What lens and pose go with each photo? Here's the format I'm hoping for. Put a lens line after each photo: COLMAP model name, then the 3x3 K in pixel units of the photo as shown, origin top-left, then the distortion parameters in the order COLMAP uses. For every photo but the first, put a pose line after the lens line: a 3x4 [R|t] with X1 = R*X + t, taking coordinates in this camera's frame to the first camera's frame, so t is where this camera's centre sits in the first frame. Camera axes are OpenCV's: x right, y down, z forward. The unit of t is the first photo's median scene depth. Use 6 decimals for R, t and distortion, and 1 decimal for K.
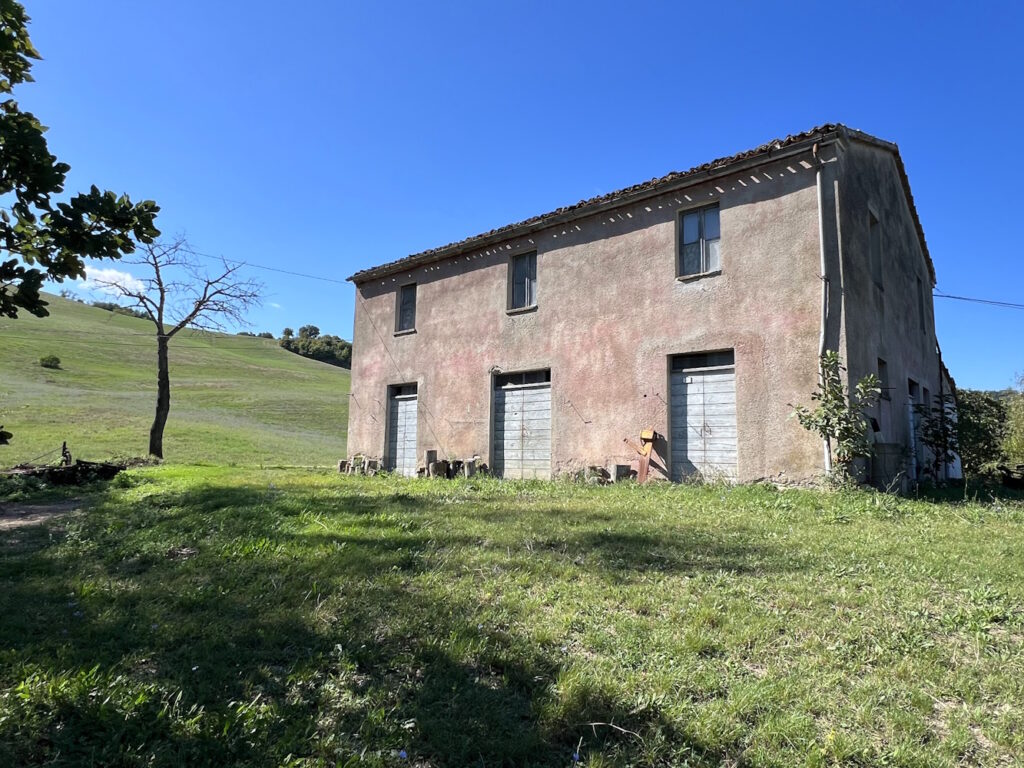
lens RADIAL K [[610.2, 0, 512.0], [0, 610.2, 384.0], [0, 0, 1]] dist [0.000447, -0.000396]
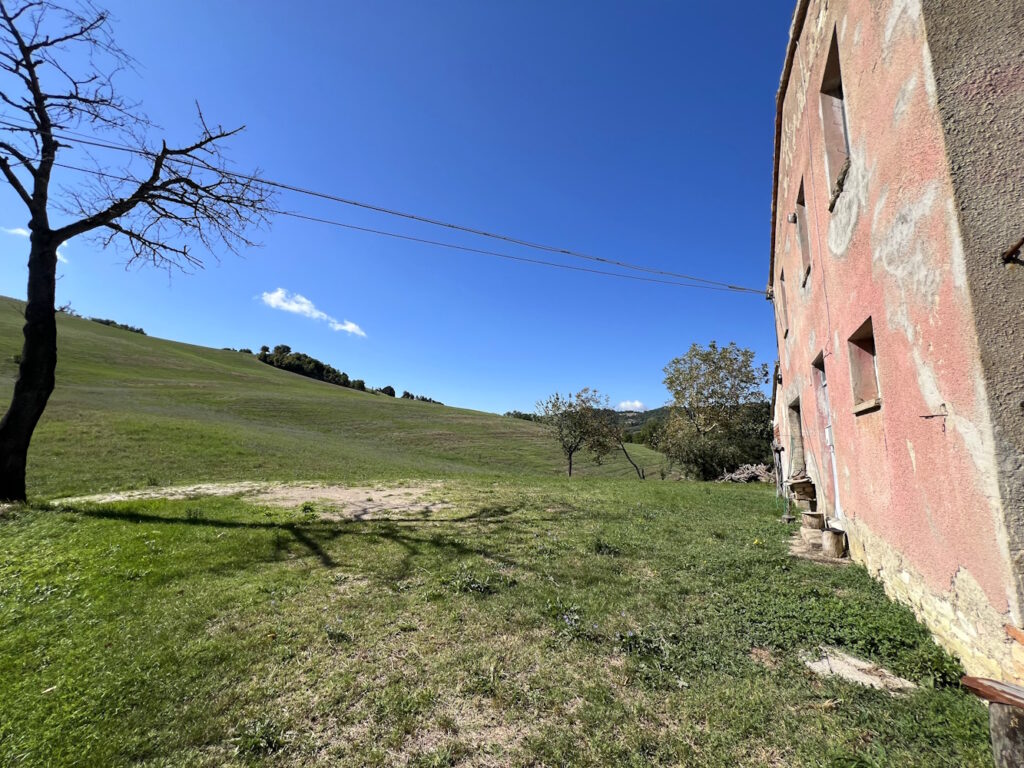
lens RADIAL K [[408.0, 0, 512.0], [0, 408.0, 384.0], [0, 0, 1]] dist [-0.000682, -0.000349]
pose [[0.979973, 0.029072, 0.196999, -0.049103], [-0.023737, 0.999286, -0.029386, 0.007089], [-0.197713, 0.024121, 0.979963, 0.110583]]
